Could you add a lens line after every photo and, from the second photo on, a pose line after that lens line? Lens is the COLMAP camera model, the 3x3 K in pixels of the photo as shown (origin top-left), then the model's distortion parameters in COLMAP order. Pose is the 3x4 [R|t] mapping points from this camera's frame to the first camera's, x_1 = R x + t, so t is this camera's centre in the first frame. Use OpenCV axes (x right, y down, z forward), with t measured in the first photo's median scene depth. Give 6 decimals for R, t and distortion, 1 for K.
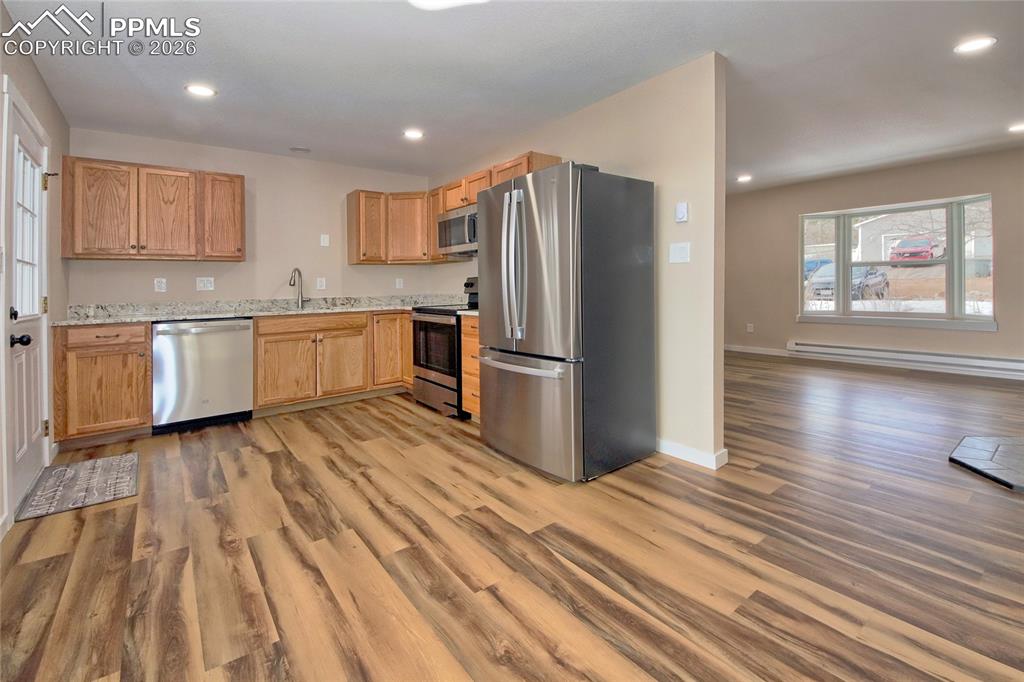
lens RADIAL K [[411.9, 0, 549.8], [0, 411.9, 295.6], [0, 0, 1]] dist [0.002307, -0.008216]
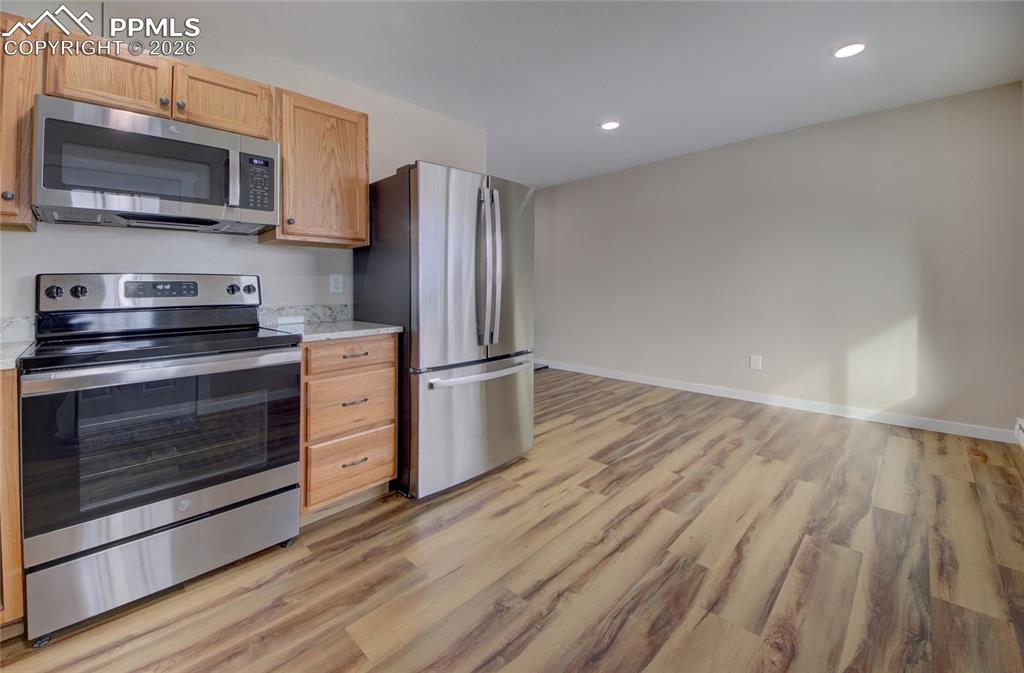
lens RADIAL K [[411.9, 0, 442.9], [0, 411.9, 314.4], [0, 0, 1]] dist [0.002307, -0.008216]
pose [[0.036189, -0.051134, 0.998036, -1.280821], [0.044374, 0.997787, 0.049512, -0.017899], [-0.998359, 0.042495, 0.038378, 1.335381]]
